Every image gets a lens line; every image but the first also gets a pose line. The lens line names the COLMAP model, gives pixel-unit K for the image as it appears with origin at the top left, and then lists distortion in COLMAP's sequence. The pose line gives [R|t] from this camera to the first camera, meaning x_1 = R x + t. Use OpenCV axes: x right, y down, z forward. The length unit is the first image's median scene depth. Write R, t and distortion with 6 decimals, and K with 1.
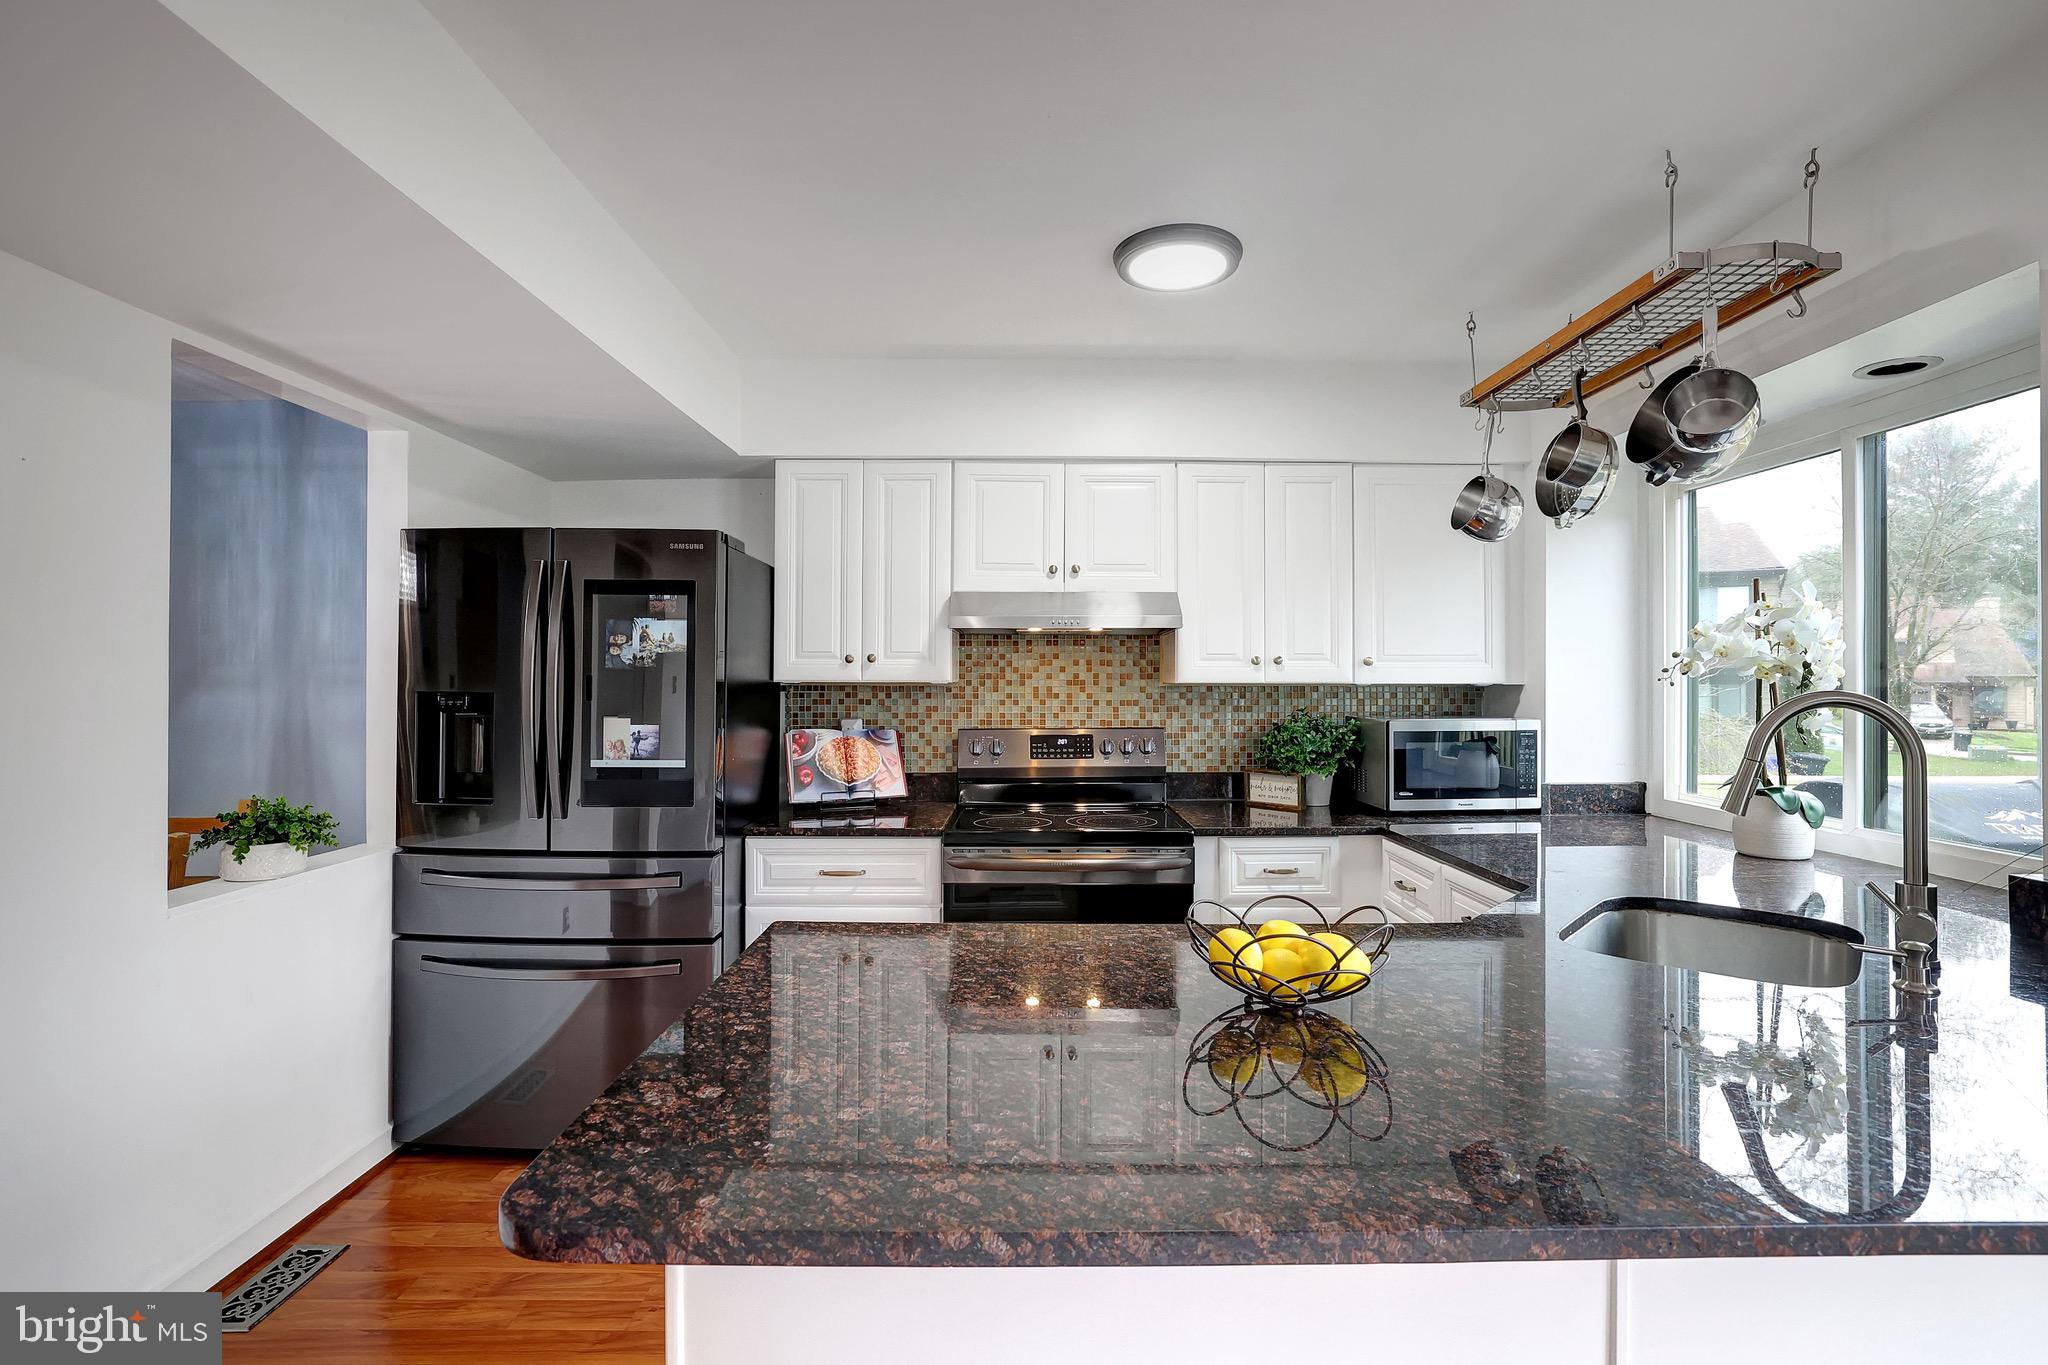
lens RADIAL K [[898.4, 0, 1030.7], [0, 898.4, 670.9], [0, 0, 1]] dist [-0.050681, 0.019409]
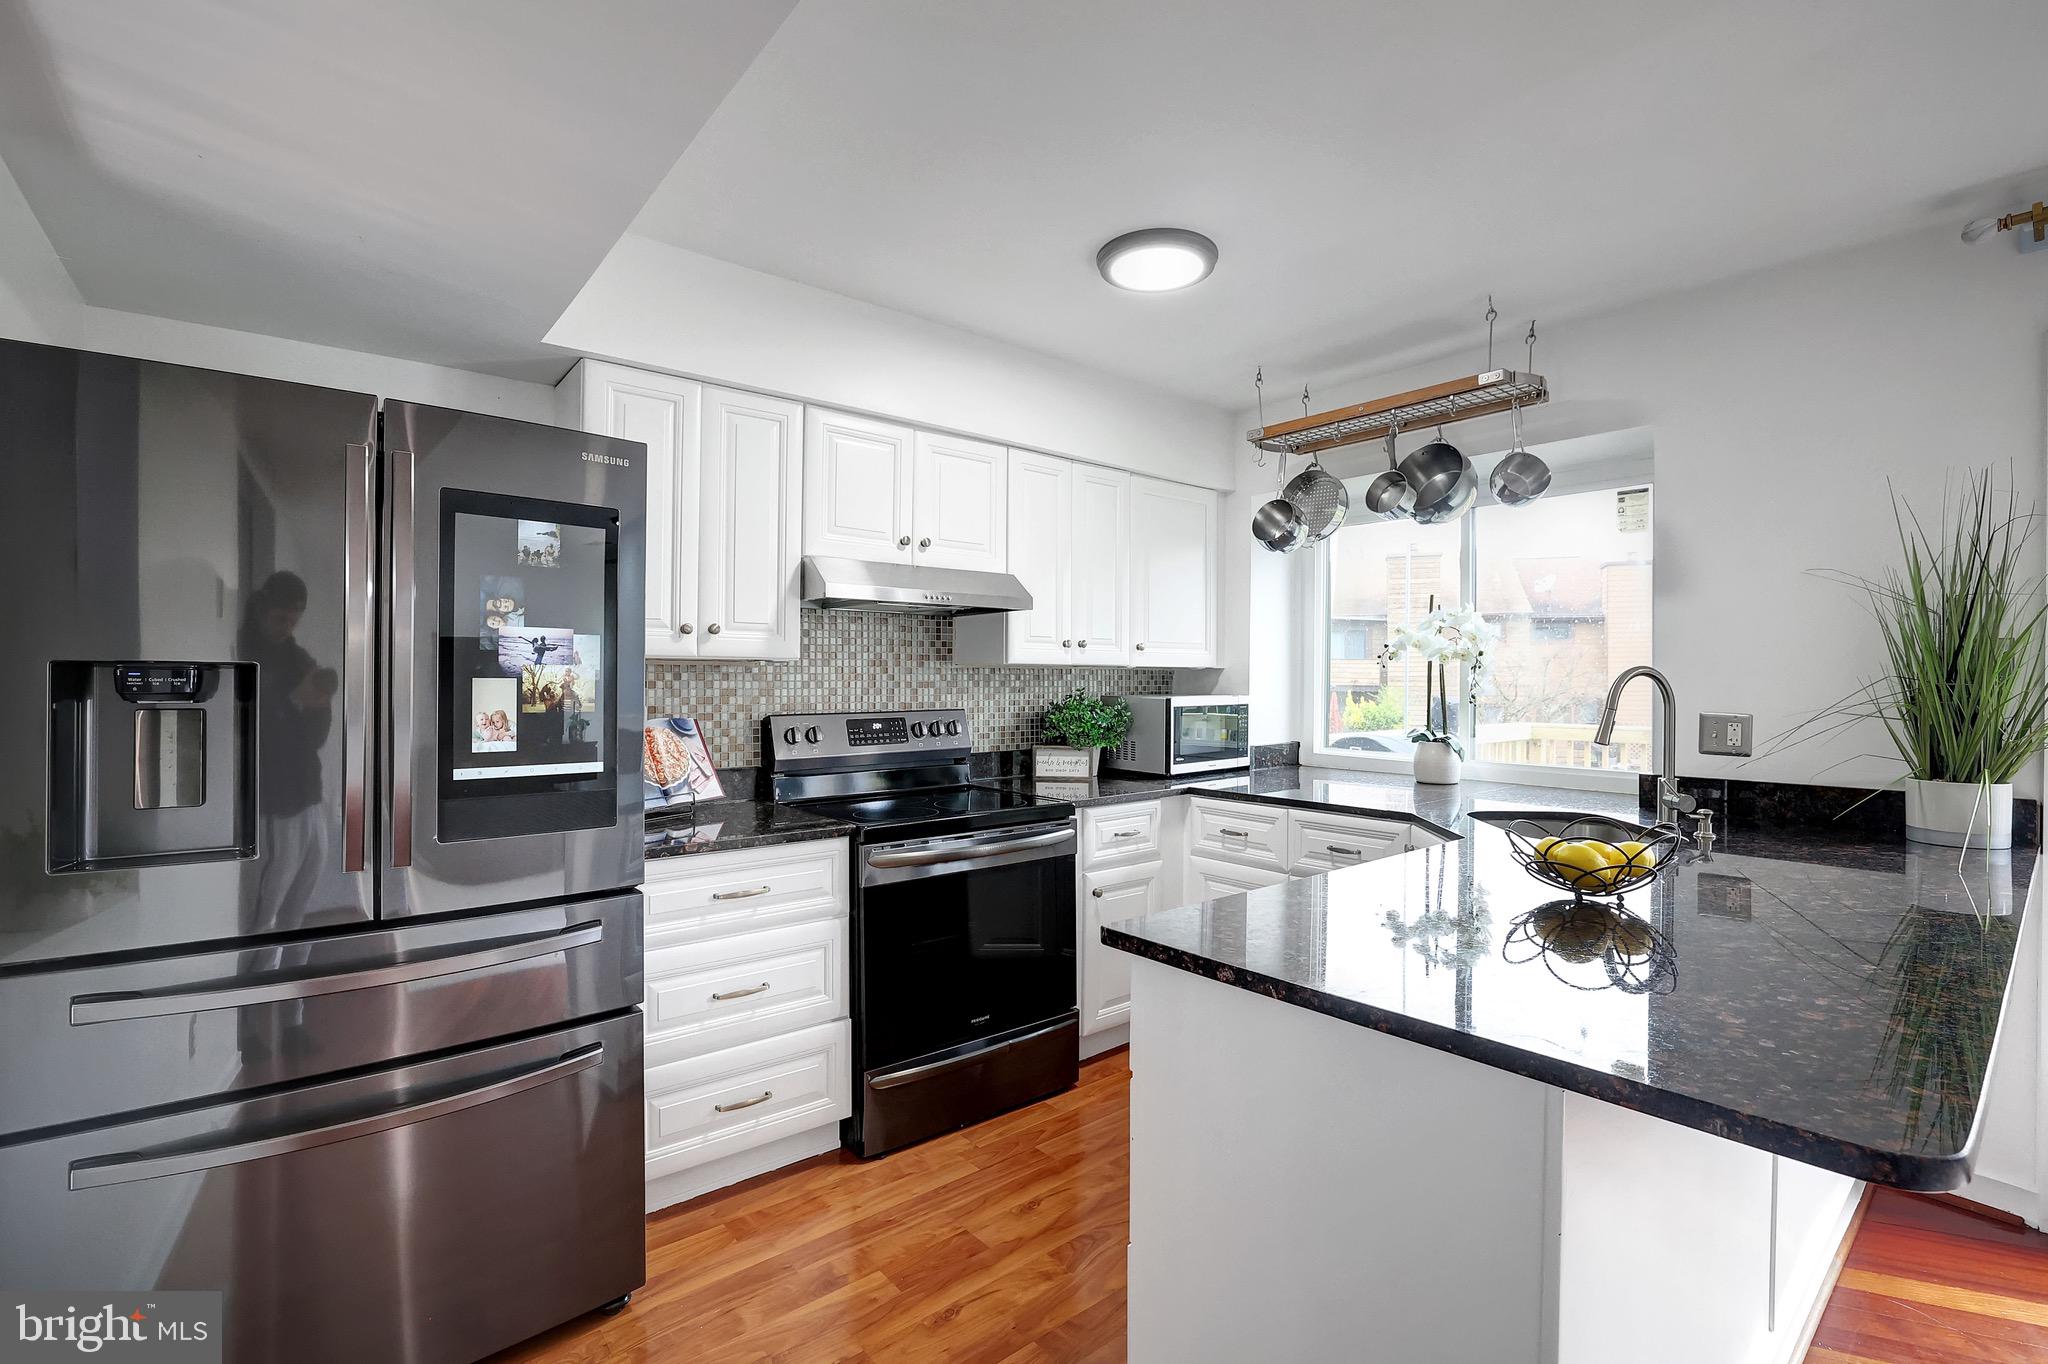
lens RADIAL K [[909.8, 0, 1020.6], [0, 909.8, 677.2], [0, 0, 1]] dist [-0.022143, 0.000411]
pose [[0.776903, 0.001608, 0.629618, -0.453428], [-0.011495, 0.999866, 0.011632, 0.015727], [-0.629515, -0.016274, 0.776818, 0.176739]]
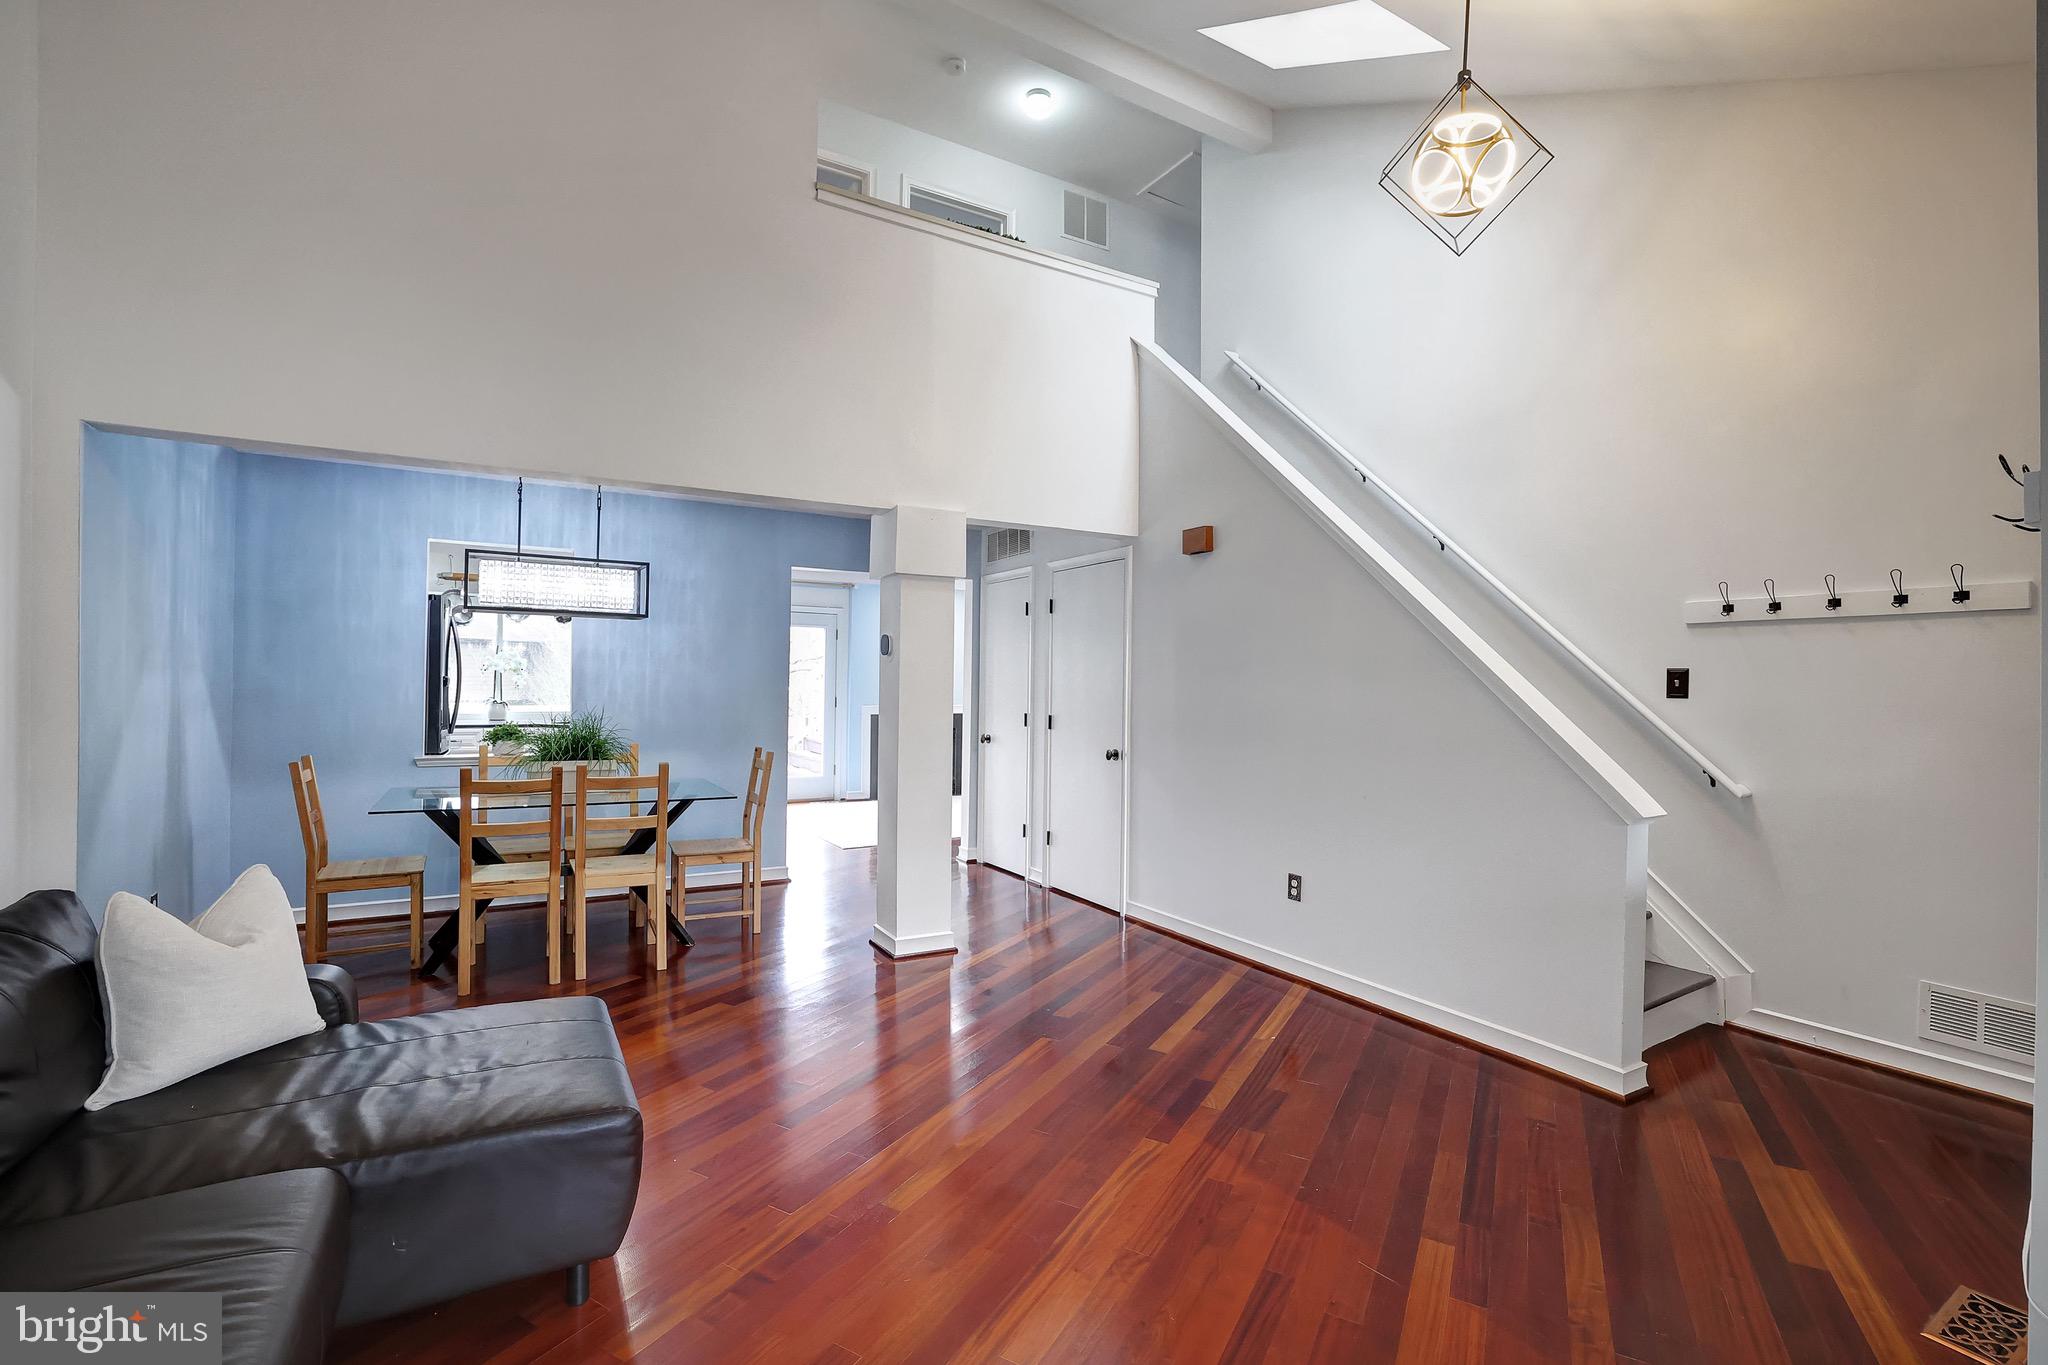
lens RADIAL K [[898.4, 0, 1030.7], [0, 898.4, 670.9], [0, 0, 1]] dist [-0.050681, 0.019409]
pose [[-0.512747, 0.000937, 0.858539, -2.424247], [-0.026454, 0.999507, -0.016890, 0.005632], [-0.858132, -0.031372, -0.512470, 0.675389]]
